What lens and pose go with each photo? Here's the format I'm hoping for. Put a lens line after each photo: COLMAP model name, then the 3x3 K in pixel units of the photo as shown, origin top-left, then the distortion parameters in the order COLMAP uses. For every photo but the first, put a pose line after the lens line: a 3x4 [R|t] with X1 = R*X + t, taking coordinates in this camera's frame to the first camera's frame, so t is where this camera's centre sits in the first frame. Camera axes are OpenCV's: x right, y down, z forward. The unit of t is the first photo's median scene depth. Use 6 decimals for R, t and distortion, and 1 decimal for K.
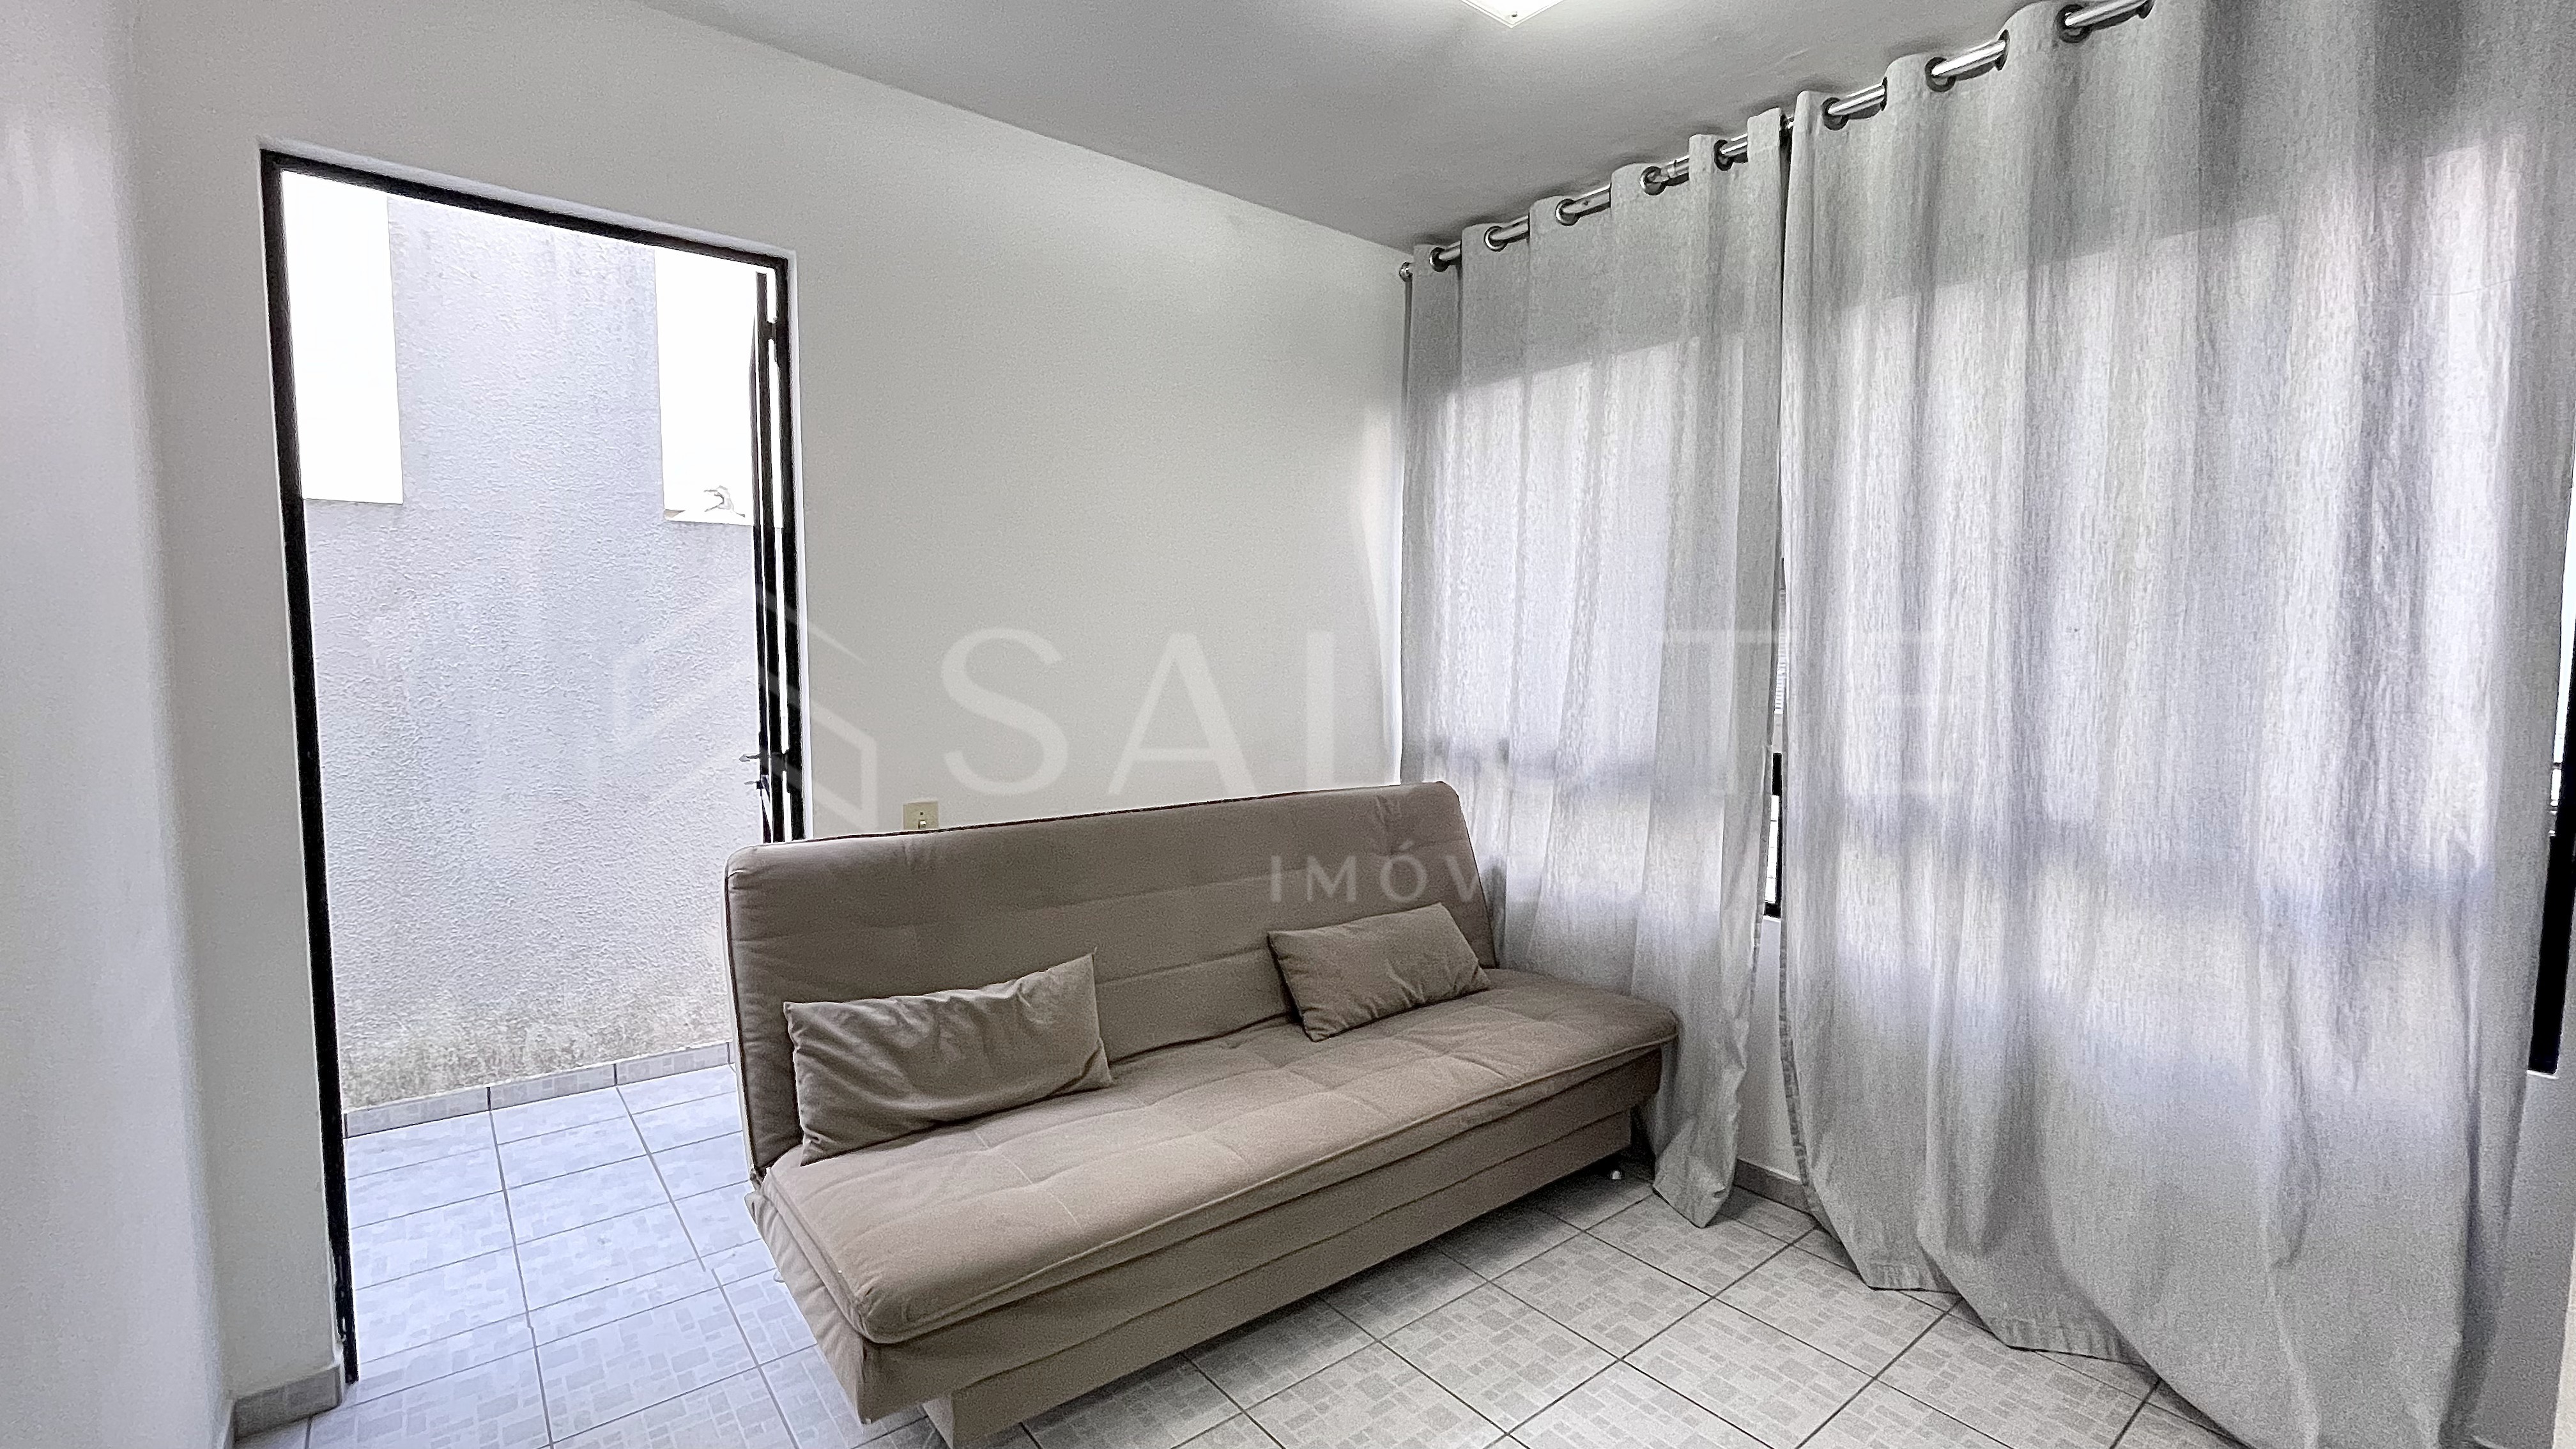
lens RADIAL K [[1095.7, 0, 1301.3], [0, 1095.7, 742.2], [0, 0, 1]] dist [-0.007766, -0.000229]
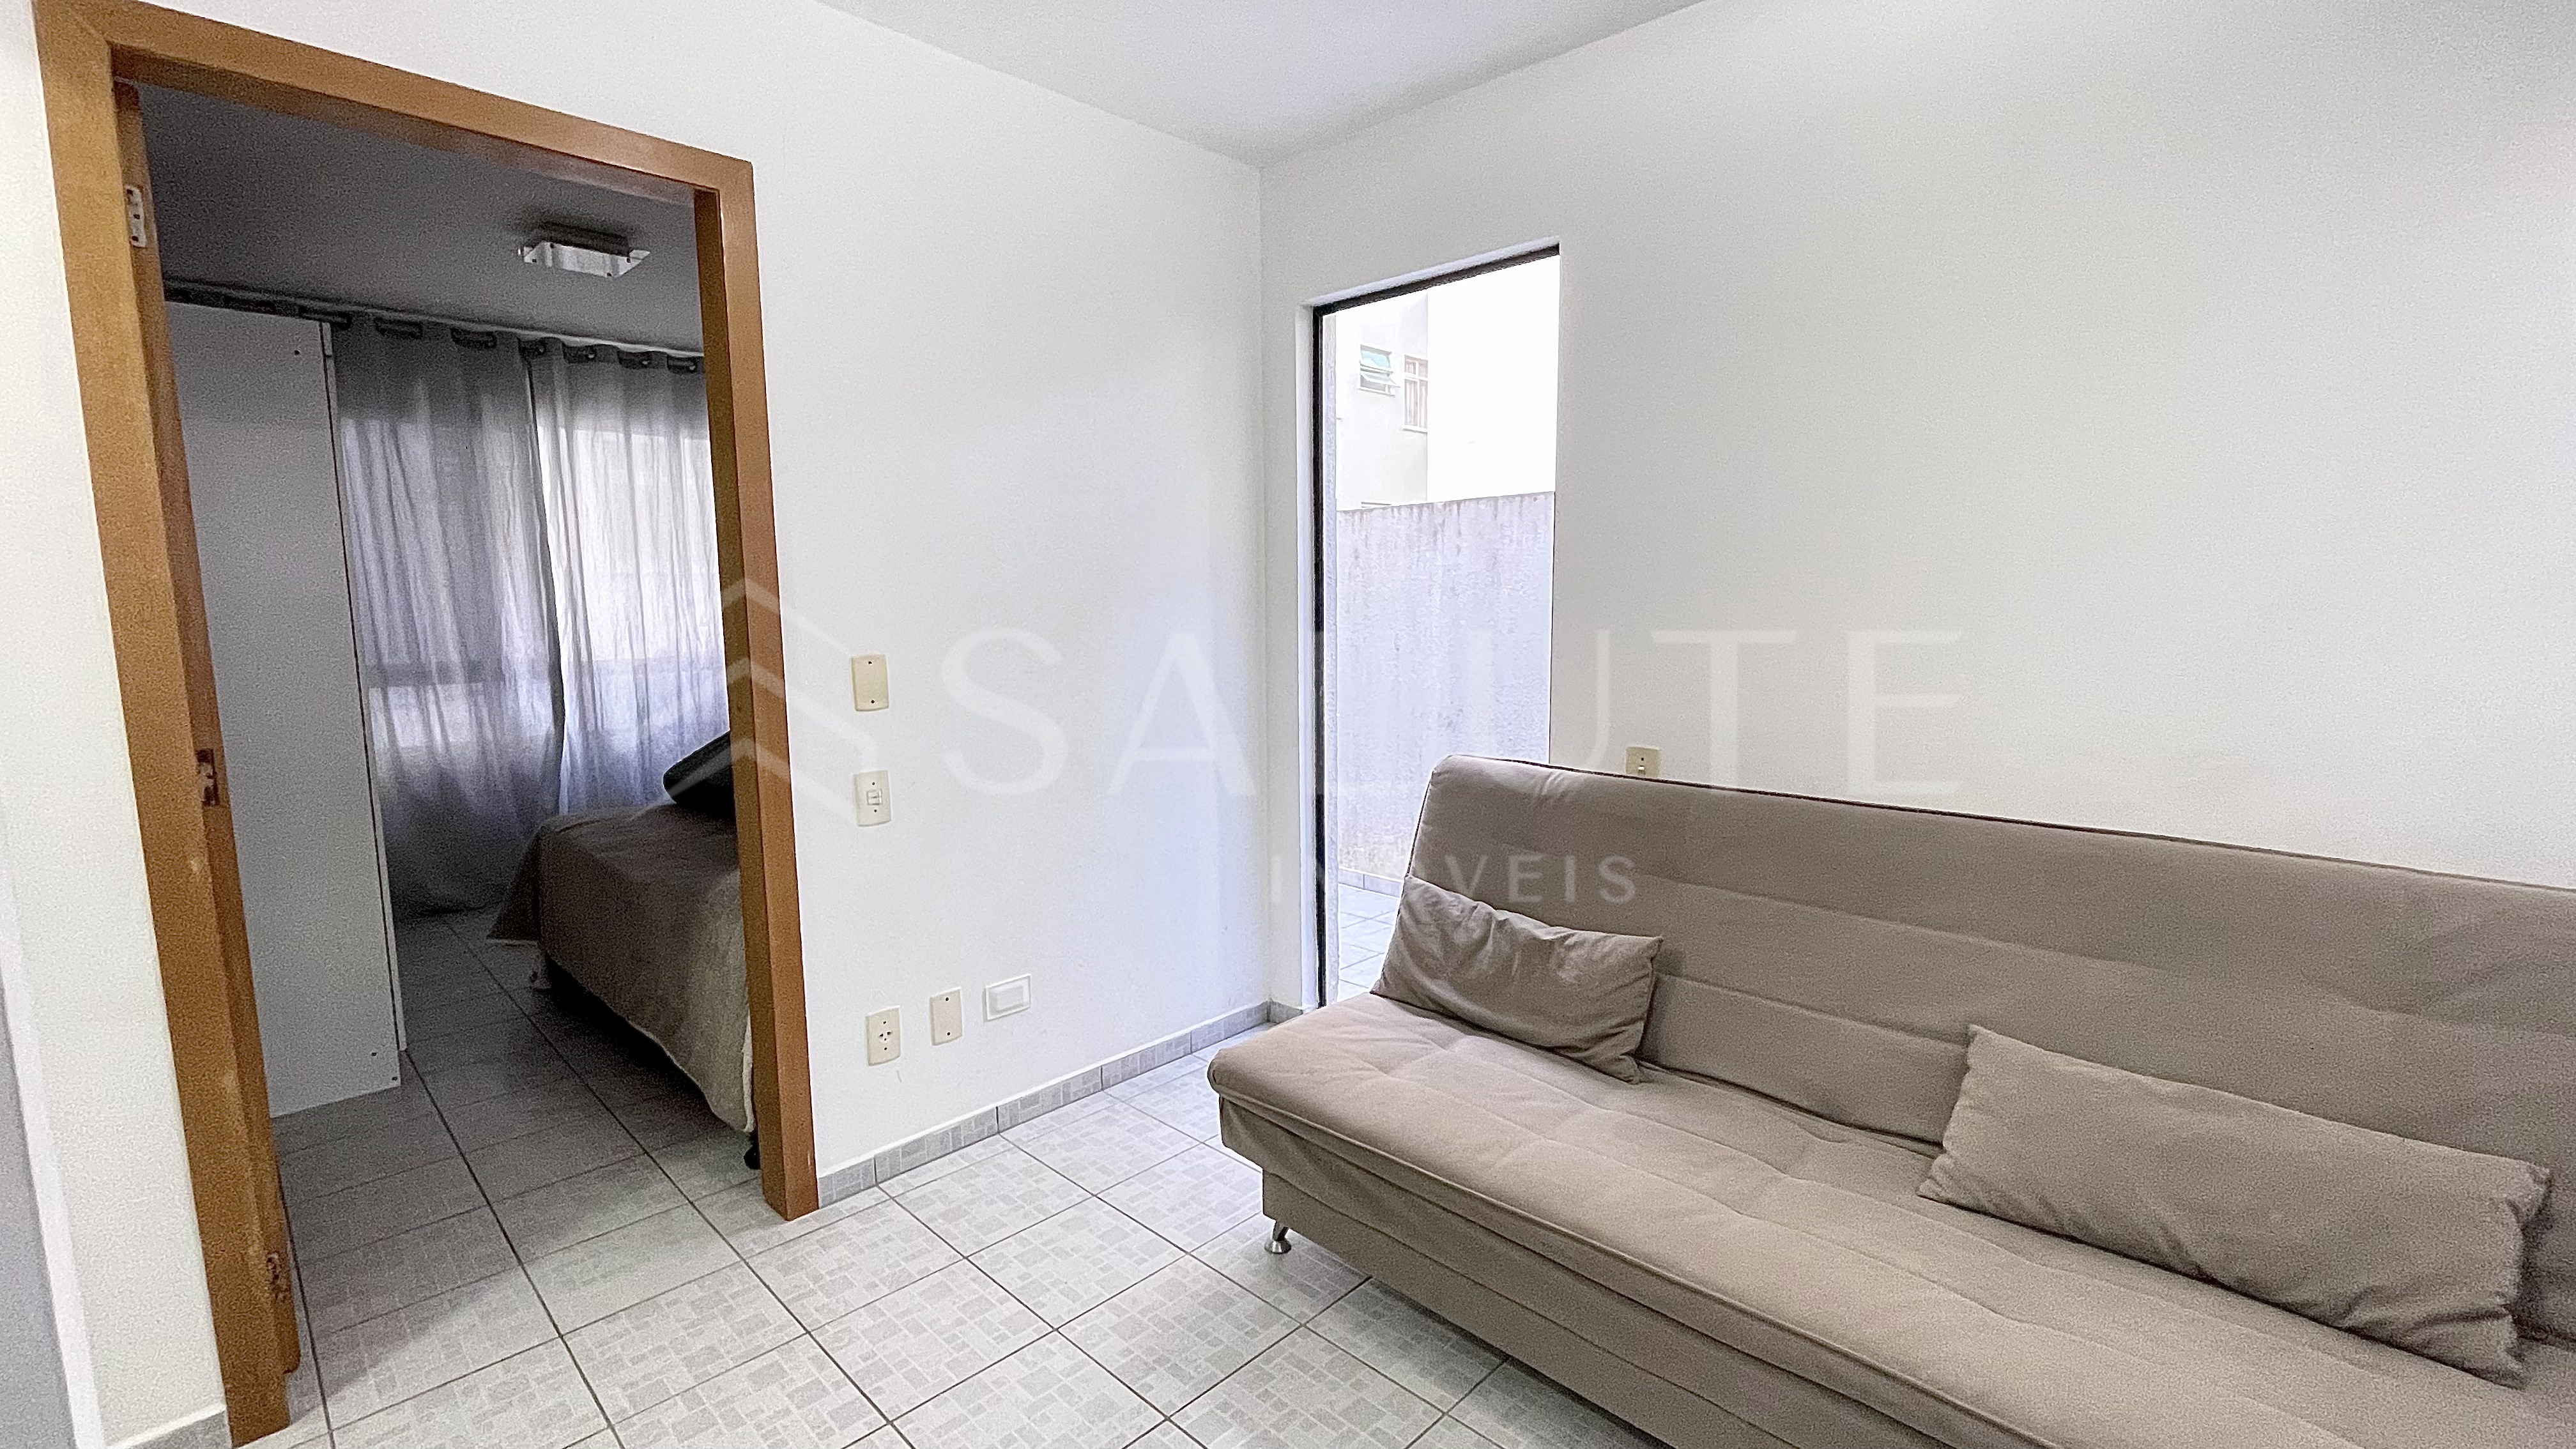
lens RADIAL K [[1095.7, 0, 1301.3], [0, 1095.7, 742.2], [0, 0, 1]] dist [-0.007766, -0.000229]
pose [[0.124362, 0.128520, -0.983878, 0.674791], [-0.075246, 0.989942, 0.119801, -0.052673], [0.989380, 0.059134, 0.132782, 0.621661]]
